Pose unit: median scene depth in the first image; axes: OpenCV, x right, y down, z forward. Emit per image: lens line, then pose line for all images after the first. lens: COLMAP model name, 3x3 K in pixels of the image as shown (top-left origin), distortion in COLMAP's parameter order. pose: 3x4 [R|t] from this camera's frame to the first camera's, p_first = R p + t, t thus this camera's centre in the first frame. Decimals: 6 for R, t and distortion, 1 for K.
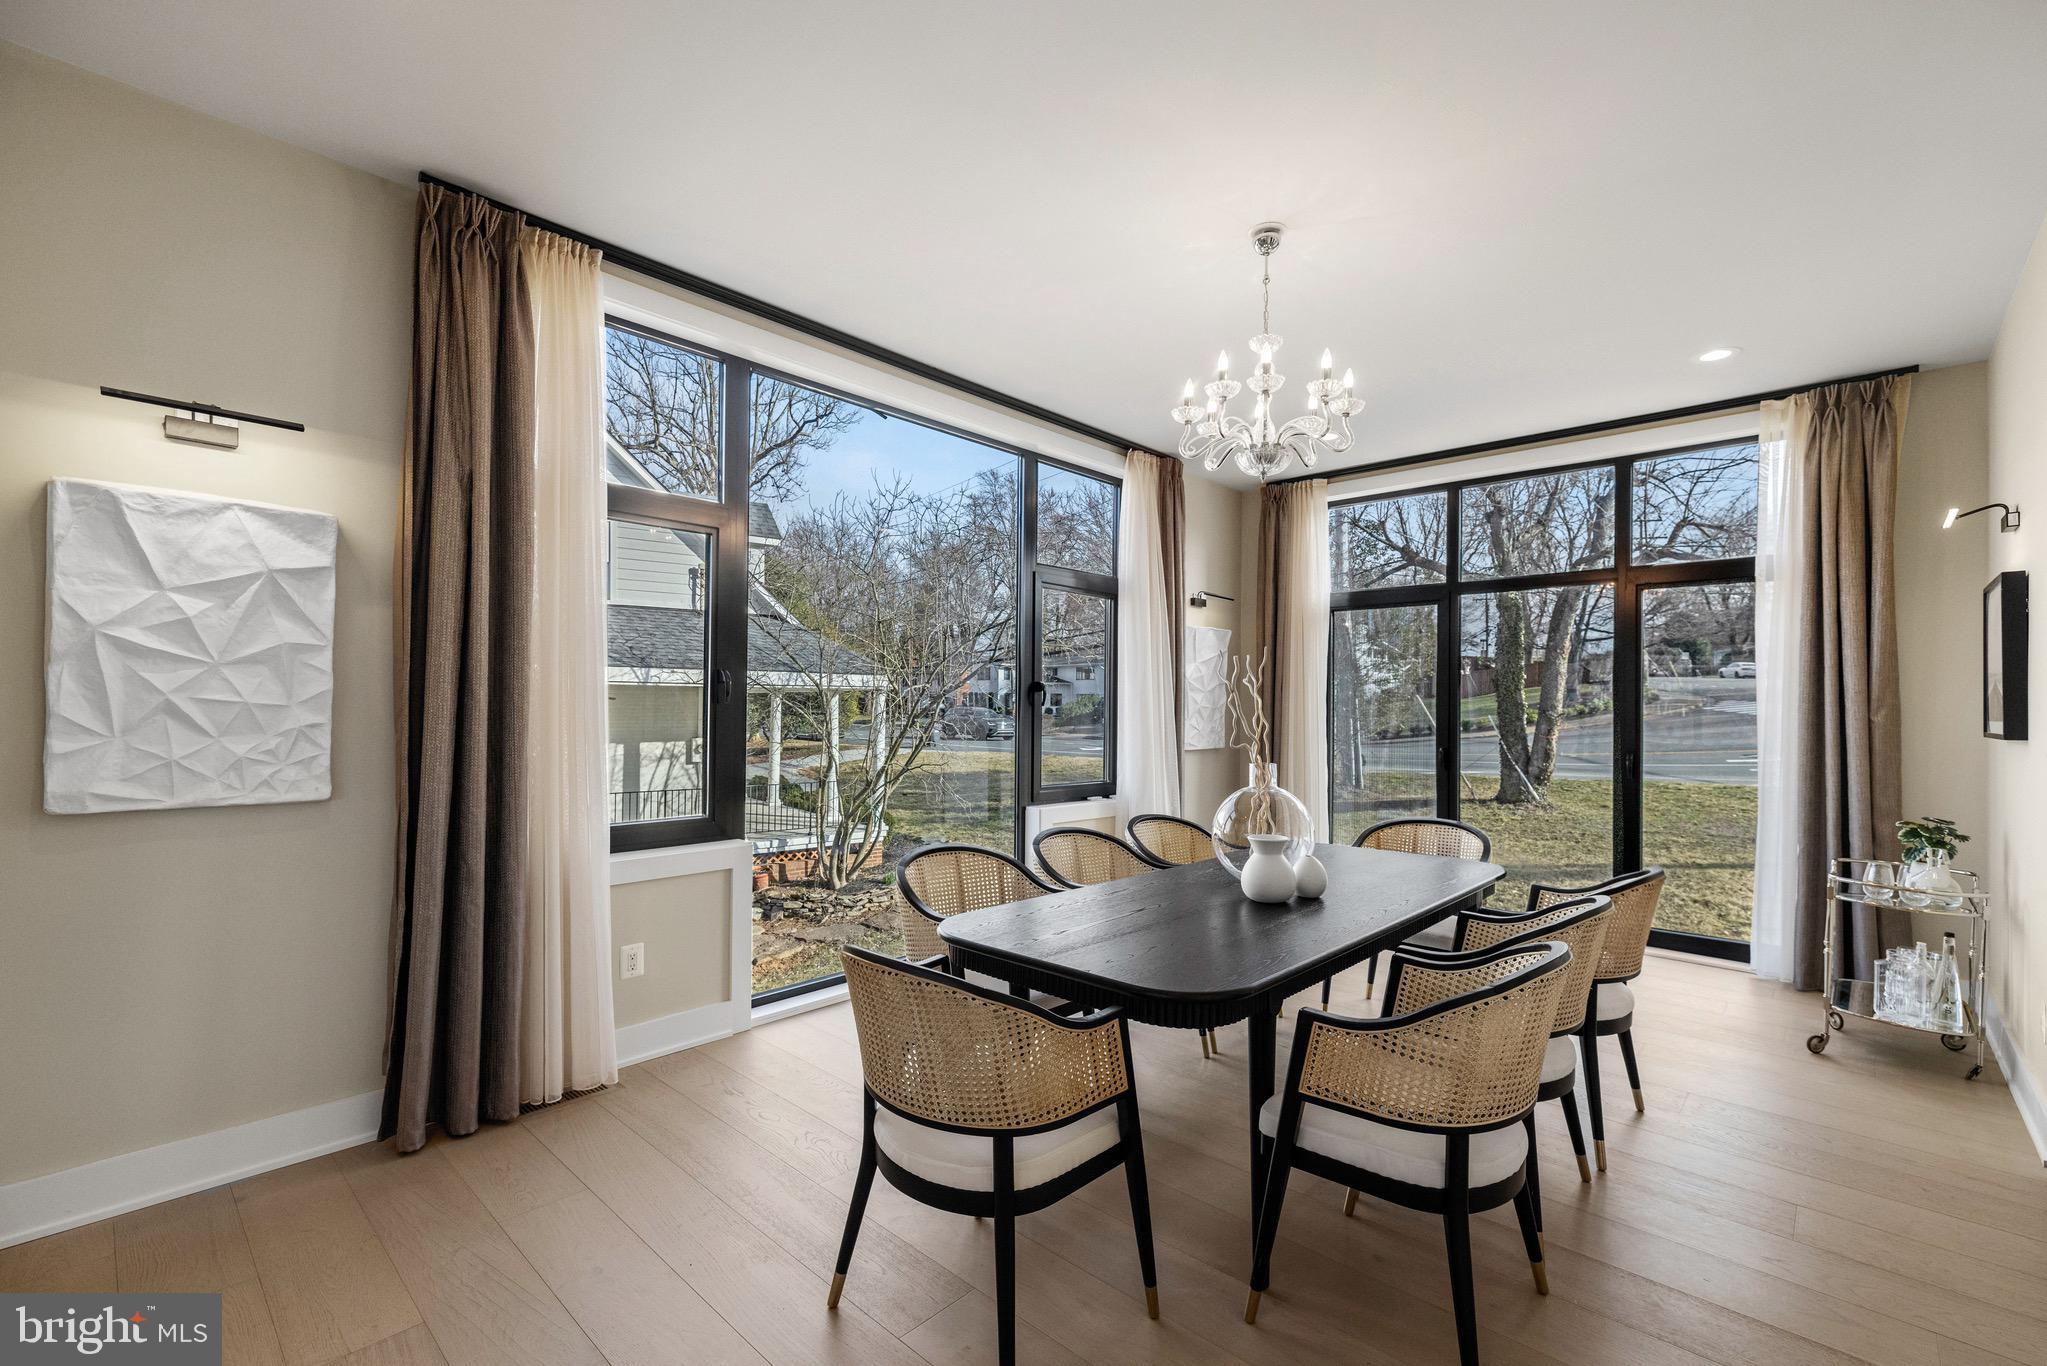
lens RADIAL K [[881.3, 0, 1049.9], [0, 881.3, 693.7], [0, 0, 1]] dist [-0.000512, 0.000037]
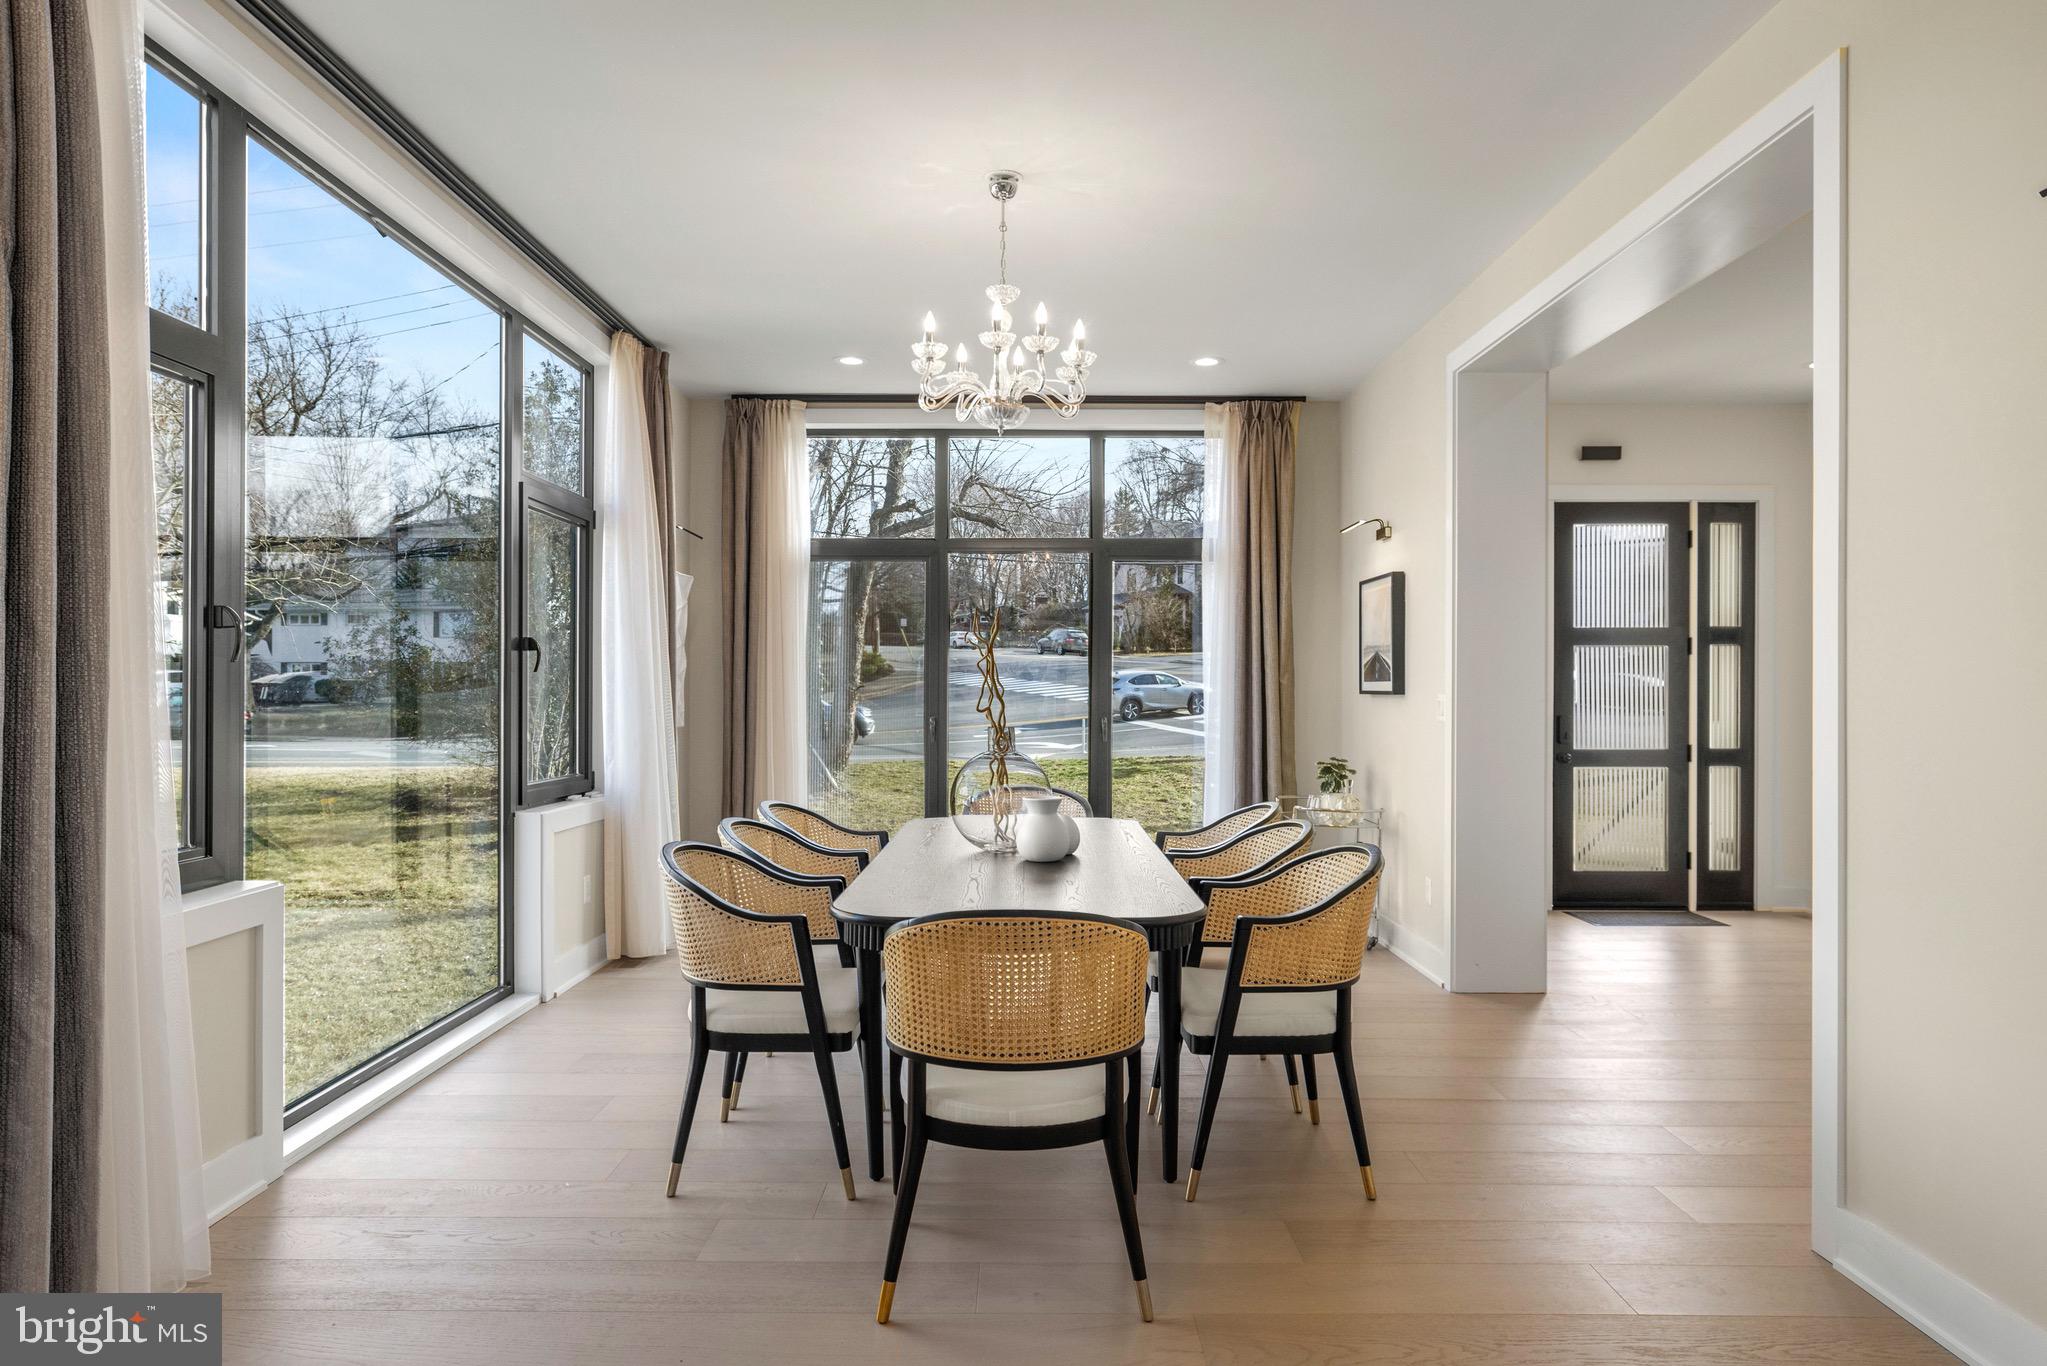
lens RADIAL K [[1233.8, 0, 1023.5], [0, 1233.8, 683.0], [0, 0, 1]] dist [-0.015917, 0.000504]
pose [[0.736371, -0.004364, 0.676564, -0.460596], [-0.006342, 0.999891, 0.013353, 0.009001], [-0.676548, -0.014123, 0.736263, -0.011421]]
